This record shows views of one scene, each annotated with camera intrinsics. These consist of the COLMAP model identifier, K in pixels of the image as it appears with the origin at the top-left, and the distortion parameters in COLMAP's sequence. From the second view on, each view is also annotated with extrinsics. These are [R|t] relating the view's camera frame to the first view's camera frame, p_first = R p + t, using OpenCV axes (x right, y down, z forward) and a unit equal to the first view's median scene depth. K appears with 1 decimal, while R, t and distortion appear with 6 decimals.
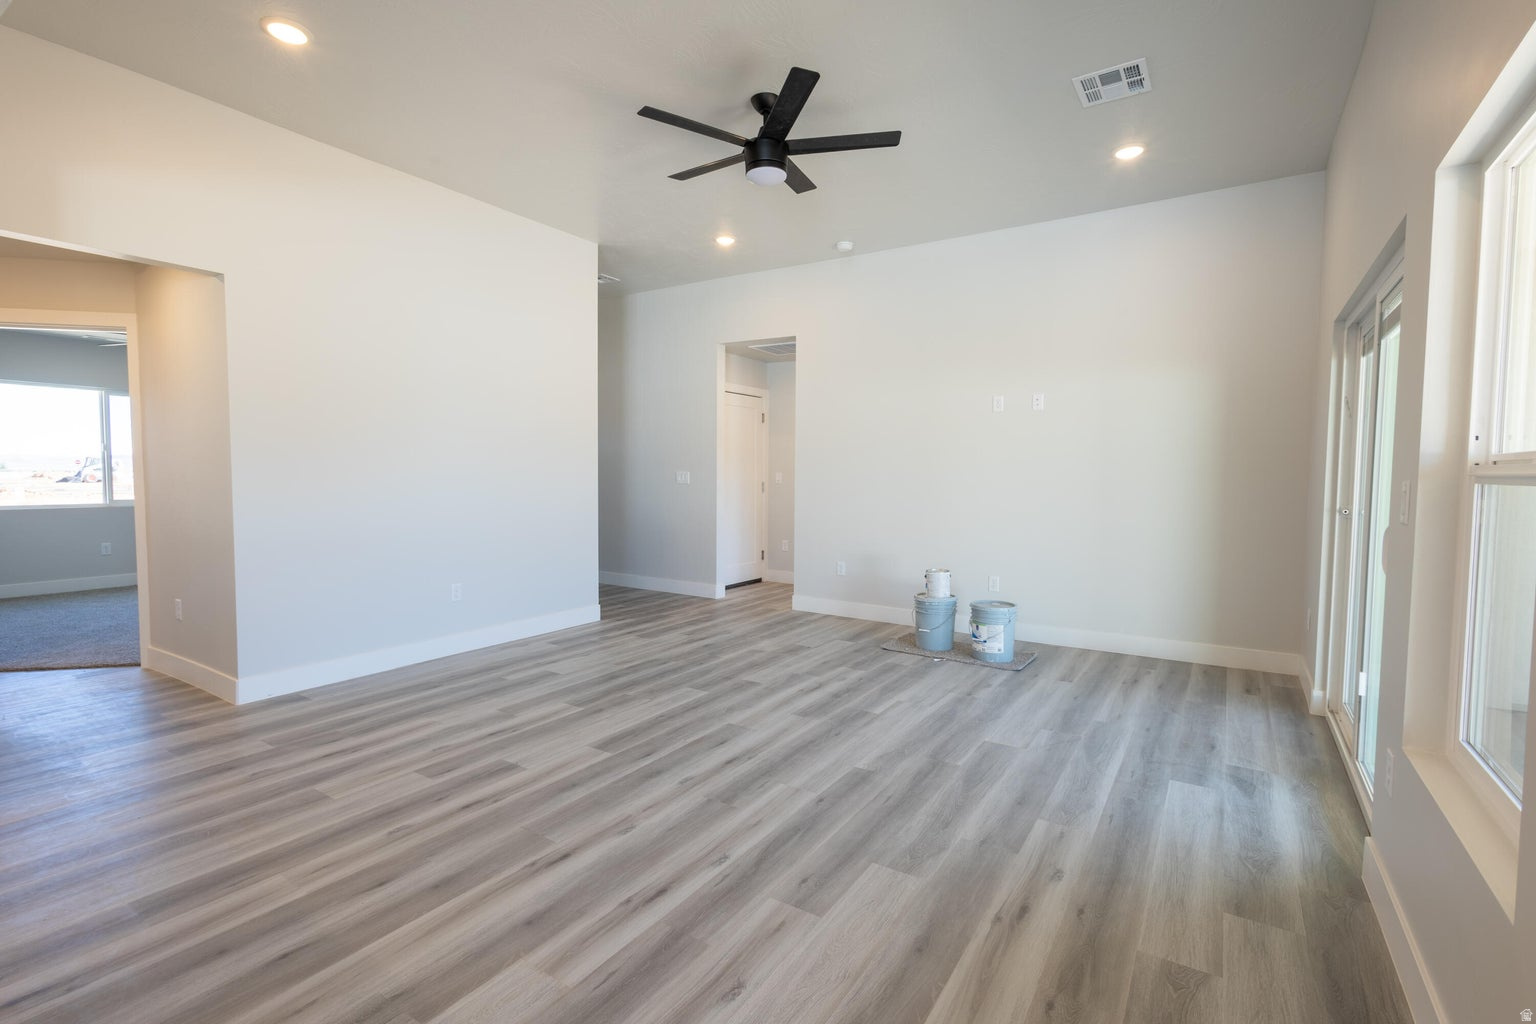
lens RADIAL K [[699.7, 0, 763.7], [0, 699.7, 512.9], [0, 0, 1]] dist [0.014167, -0.007823]
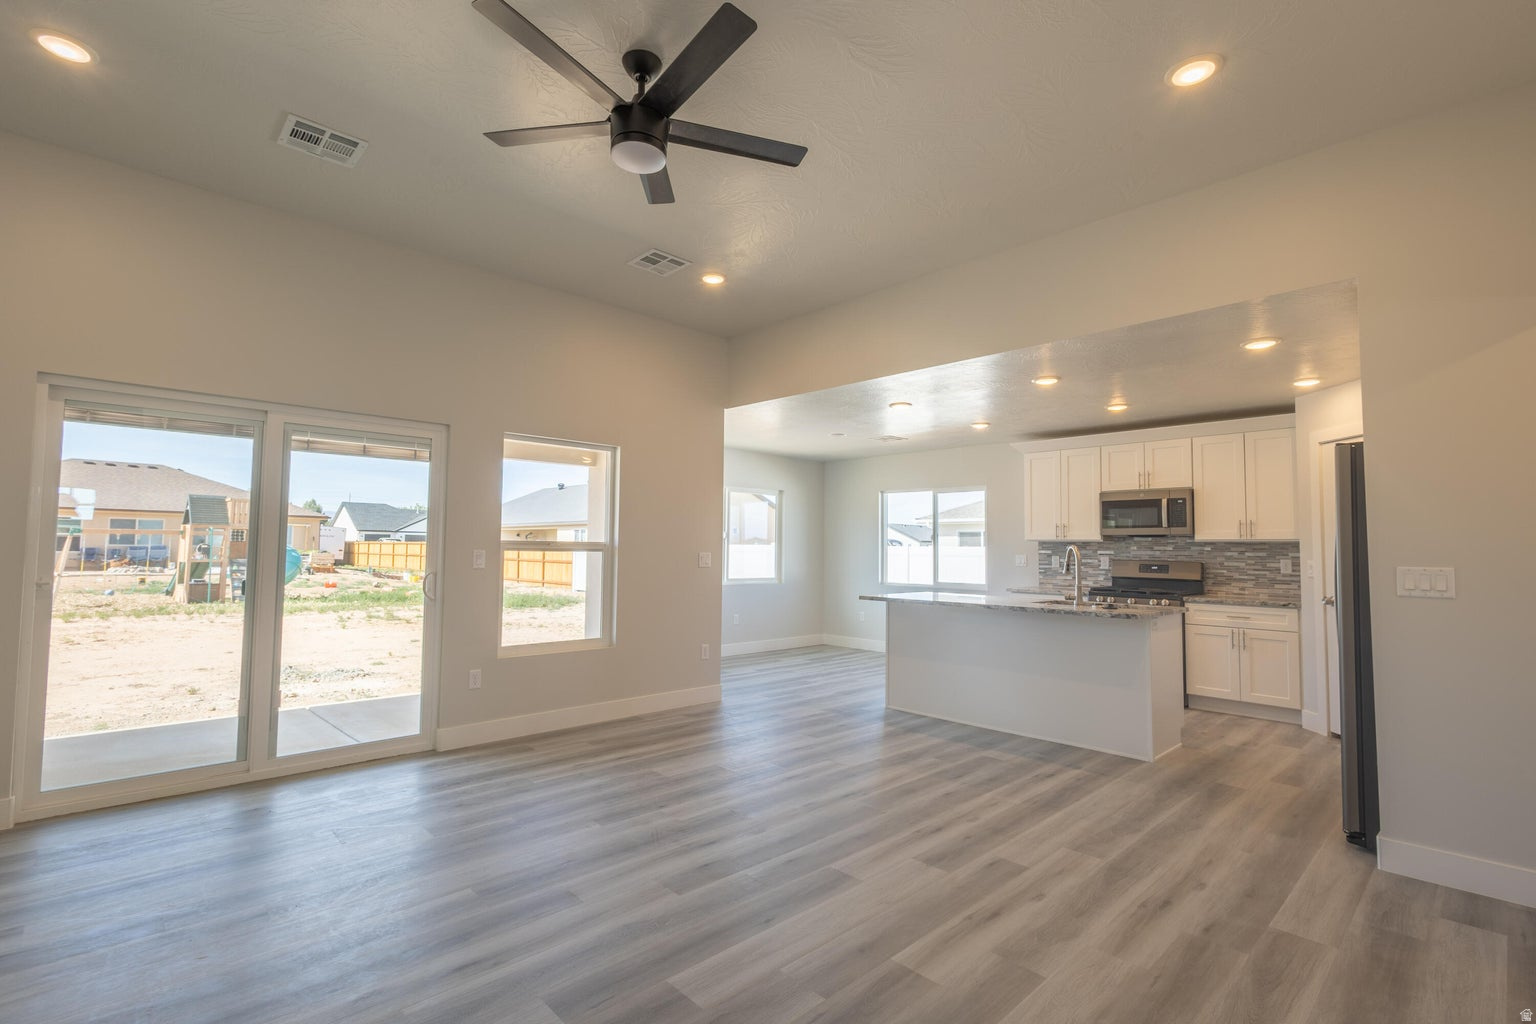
lens RADIAL K [[699.7, 0, 763.7], [0, 699.7, 512.9], [0, 0, 1]] dist [0.014167, -0.007823]
pose [[-0.973323, -0.007618, 0.229314, -0.356984], [-0.006357, 0.999960, 0.006236, -0.126283], [-0.229352, 0.004612, -0.973333, 2.010831]]
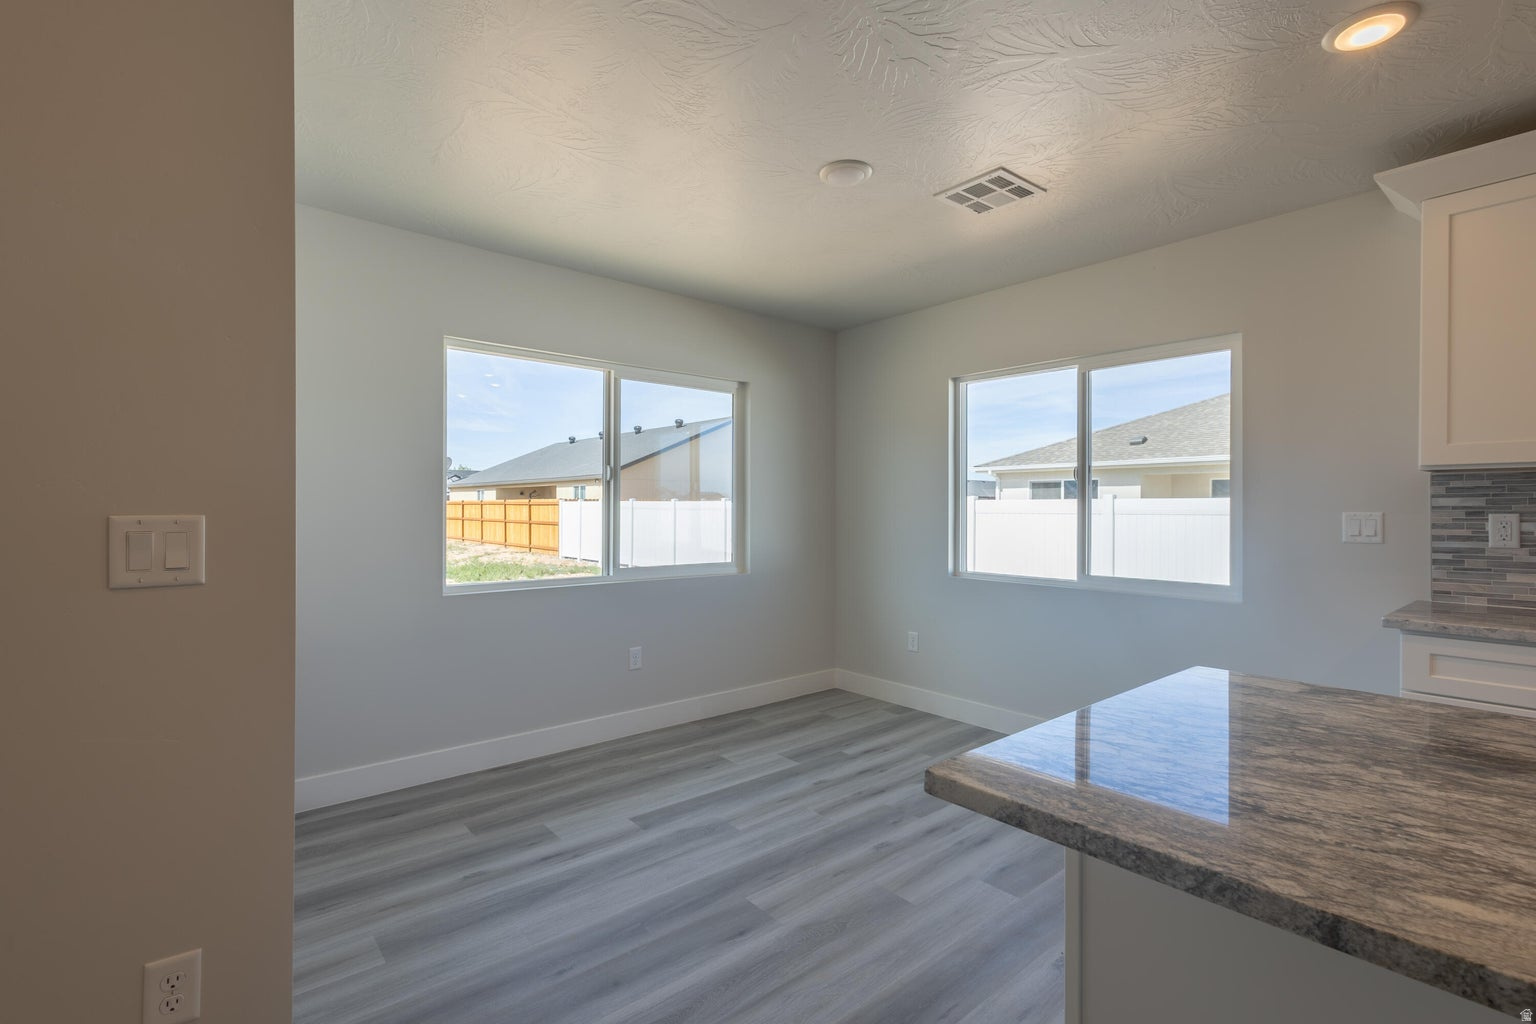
lens RADIAL K [[699.7, 0, 763.7], [0, 699.7, 512.9], [0, 0, 1]] dist [0.014167, -0.007823]
pose [[-0.958831, -0.013689, 0.283647, -0.191987], [0.005260, 0.997810, 0.065935, -0.026344], [-0.283928, 0.064713, -0.956659, 0.415177]]
